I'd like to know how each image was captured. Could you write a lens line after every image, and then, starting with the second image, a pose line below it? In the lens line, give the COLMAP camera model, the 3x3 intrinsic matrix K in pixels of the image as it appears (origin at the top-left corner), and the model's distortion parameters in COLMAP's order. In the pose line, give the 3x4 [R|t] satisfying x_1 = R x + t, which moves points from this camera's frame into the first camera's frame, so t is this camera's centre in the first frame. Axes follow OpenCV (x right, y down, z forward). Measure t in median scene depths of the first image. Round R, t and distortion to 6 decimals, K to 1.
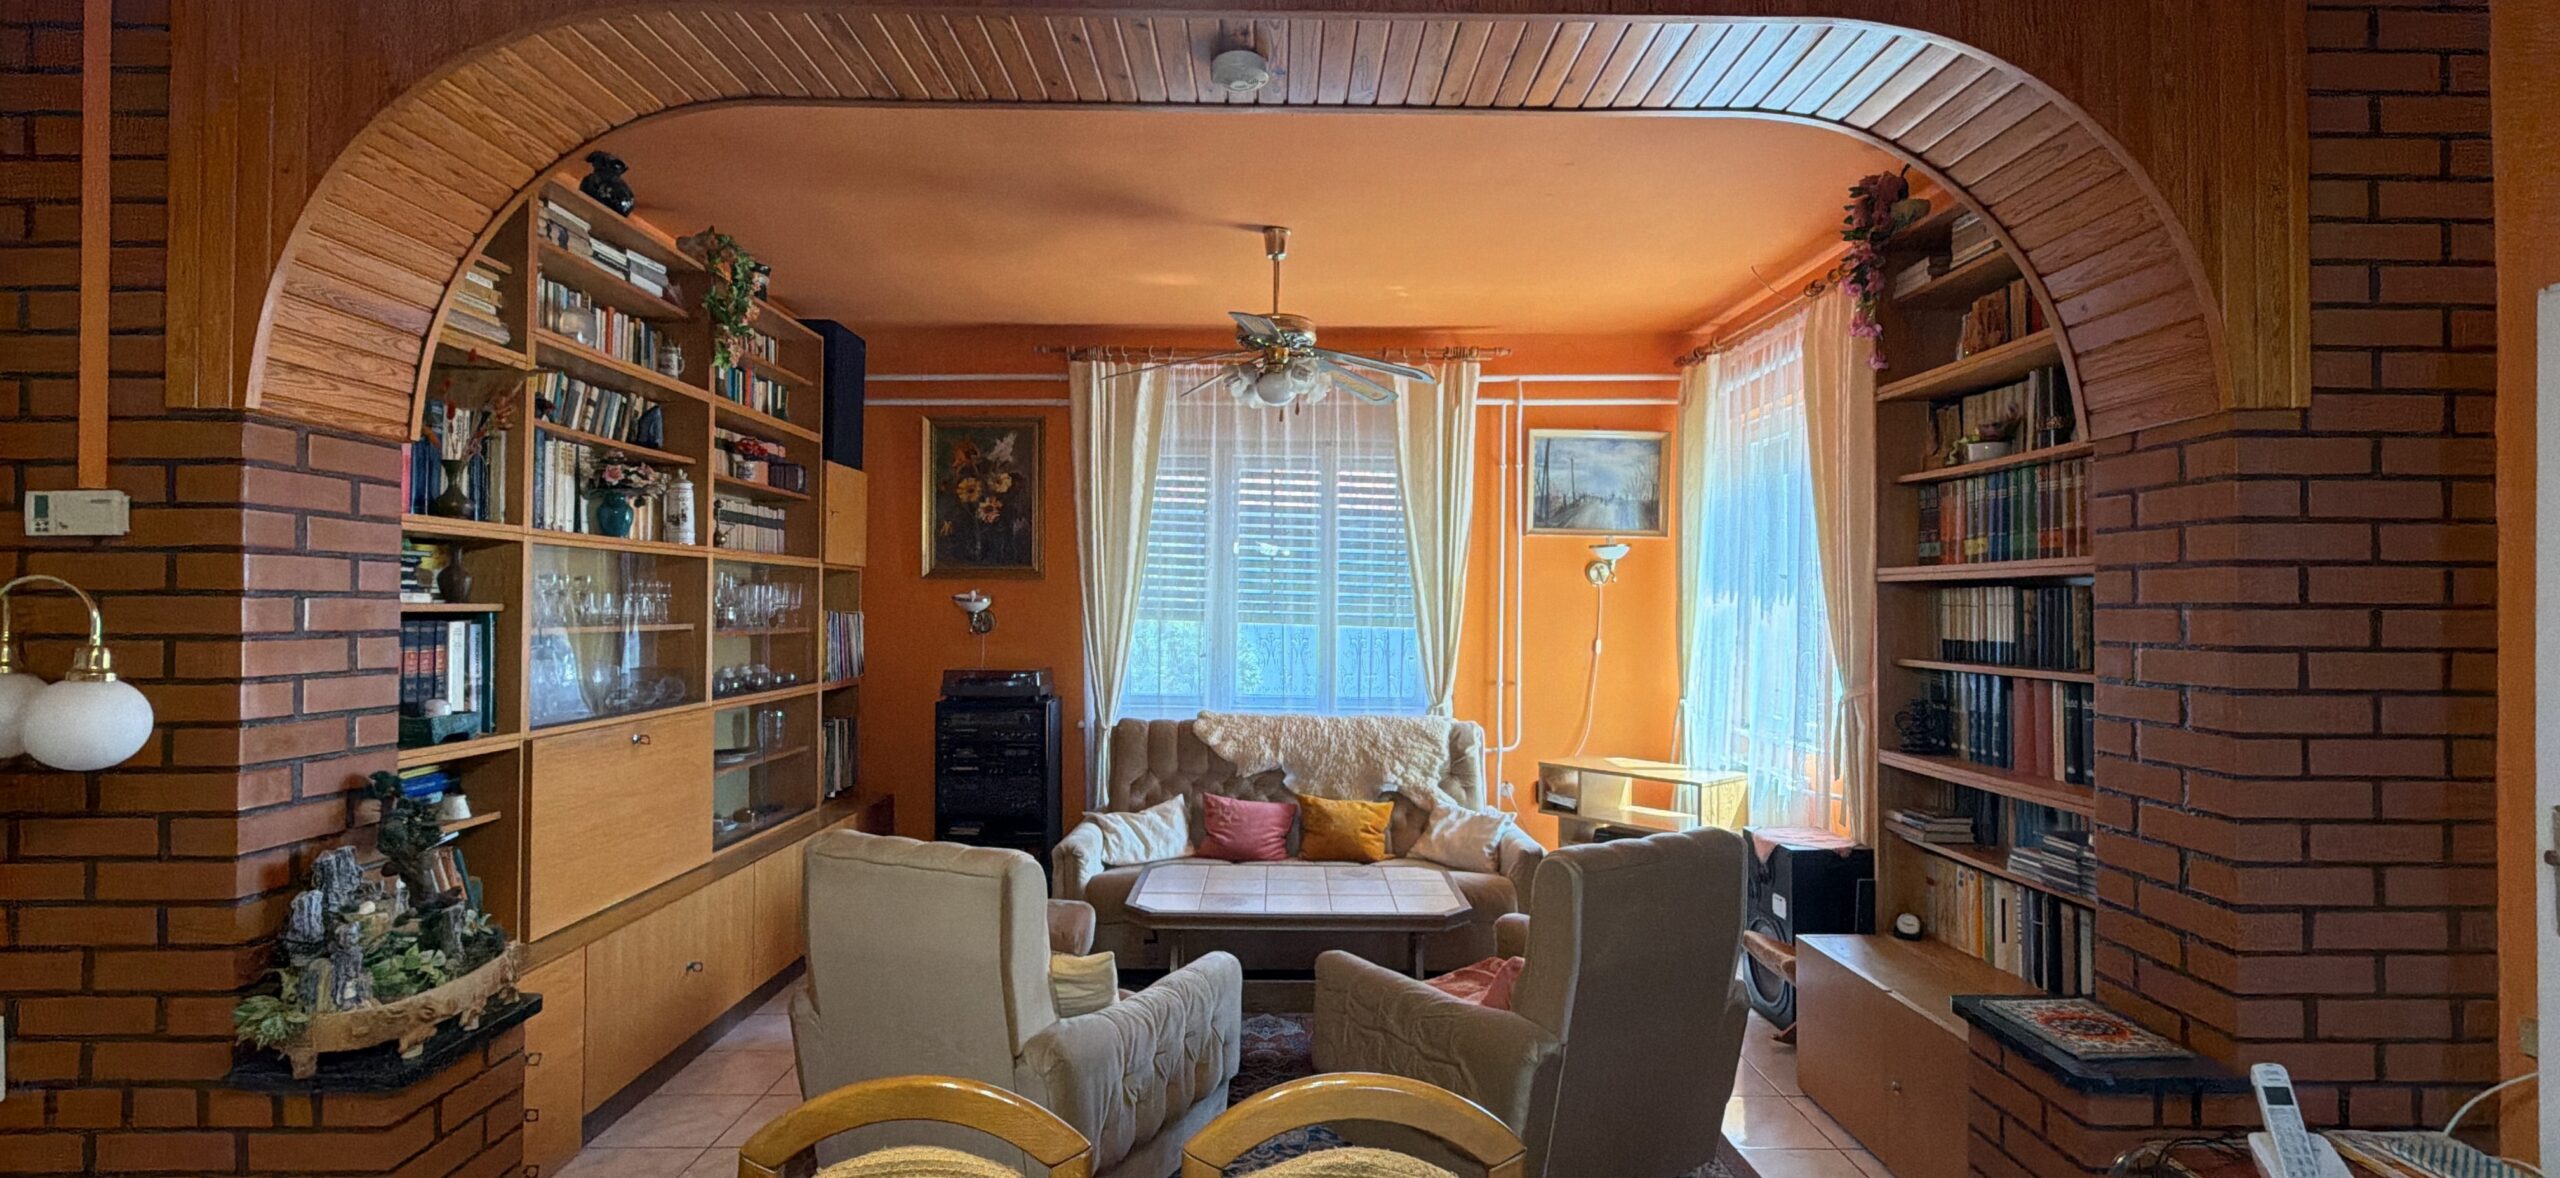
lens RADIAL K [[1165.1, 0, 1285.9], [0, 1165.1, 595.0], [0, 0, 1]] dist [0.001894, -0.002210]
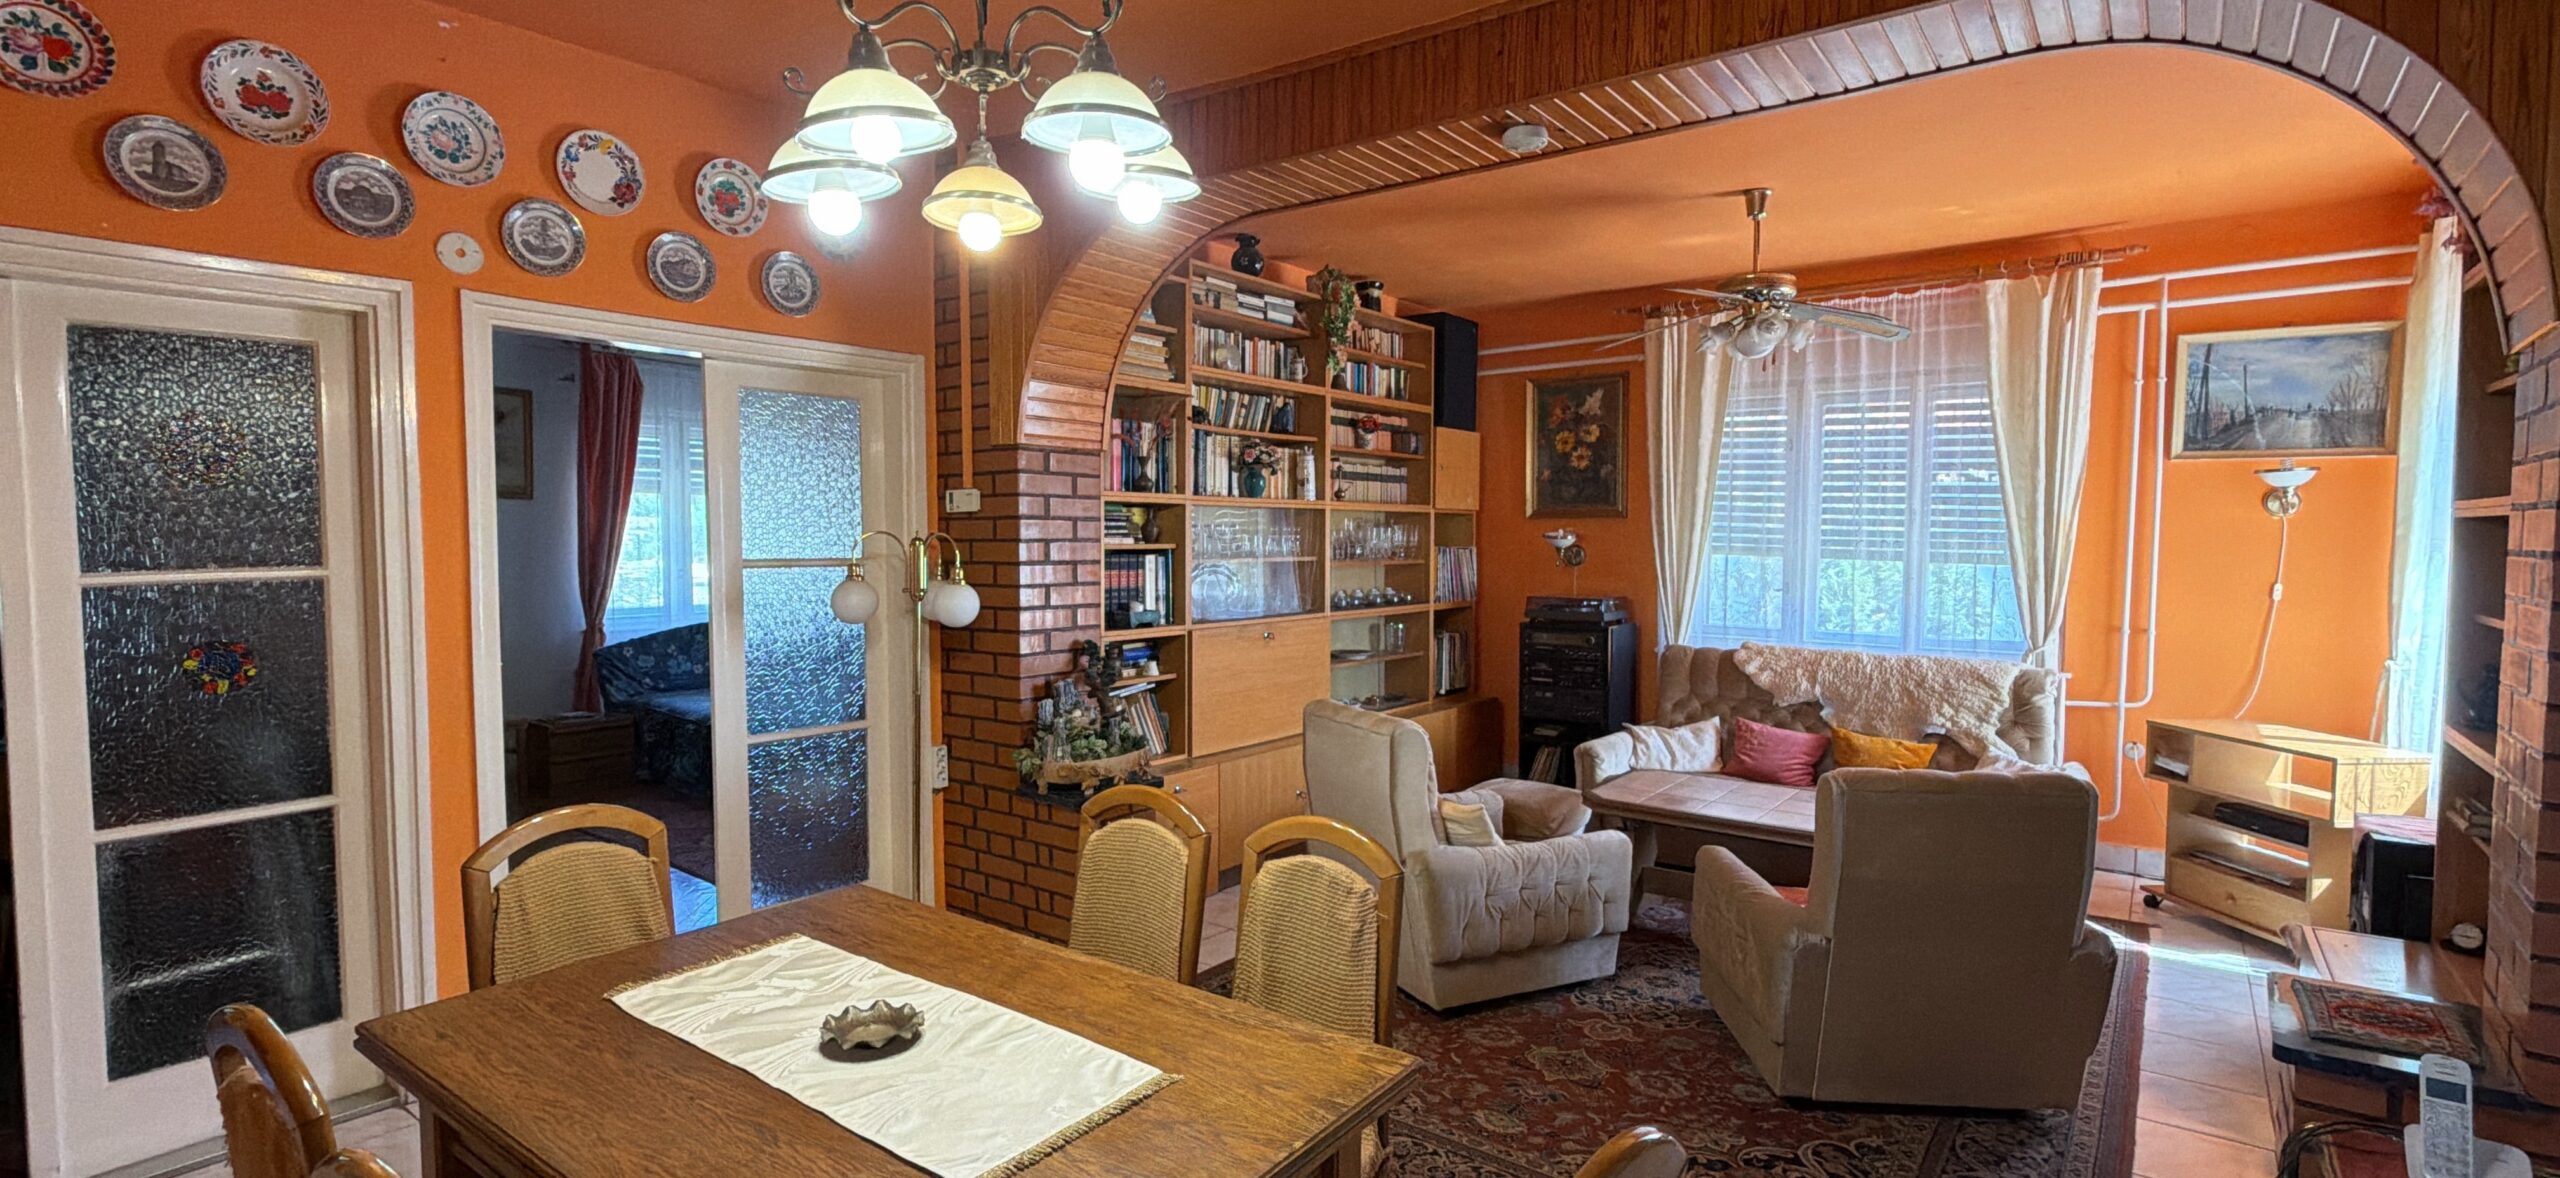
lens RADIAL K [[1165.1, 0, 1280.3], [0, 1165.1, 593.1], [0, 0, 1]] dist [0.001894, -0.002210]
pose [[0.787605, 0.027589, -0.615563, 0.333540], [0.008149, 0.998443, 0.055175, -0.009410], [0.616127, -0.048472, 0.786154, -0.130604]]
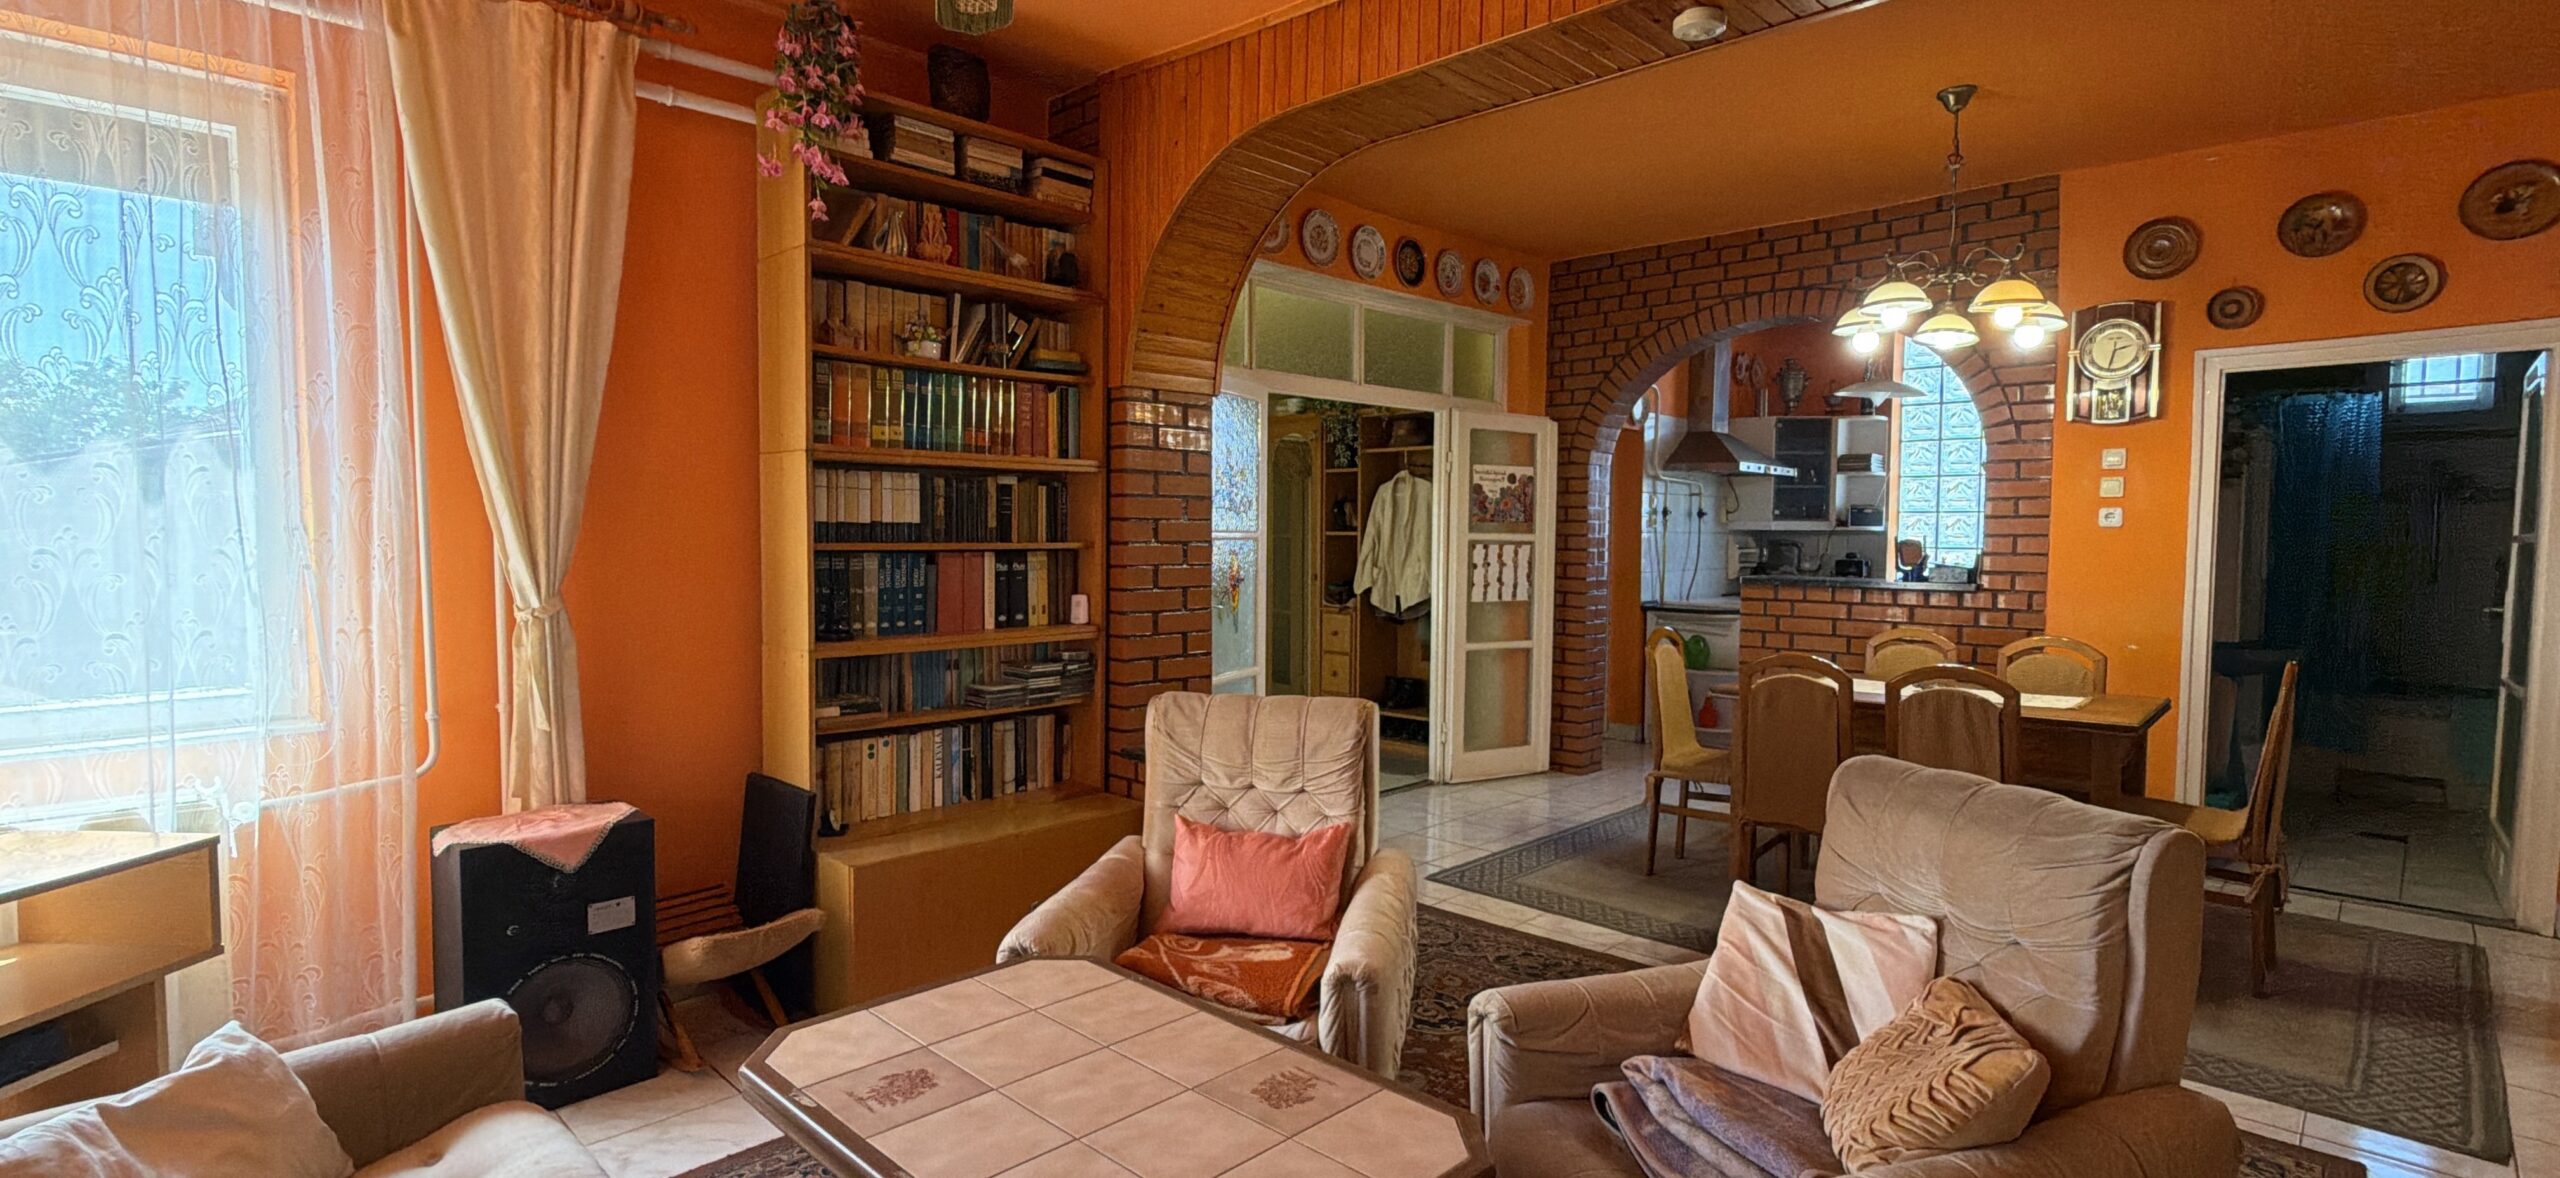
lens RADIAL K [[1165.1, 0, 1275.5], [0, 1165.1, 599.5], [0, 0, 1]] dist [0.001894, -0.002210]
pose [[-0.710380, -0.050905, 0.701975, -0.343788], [-0.016926, 0.998328, 0.055266, 0.037903], [-0.703614, 0.027379, -0.710054, 1.263478]]
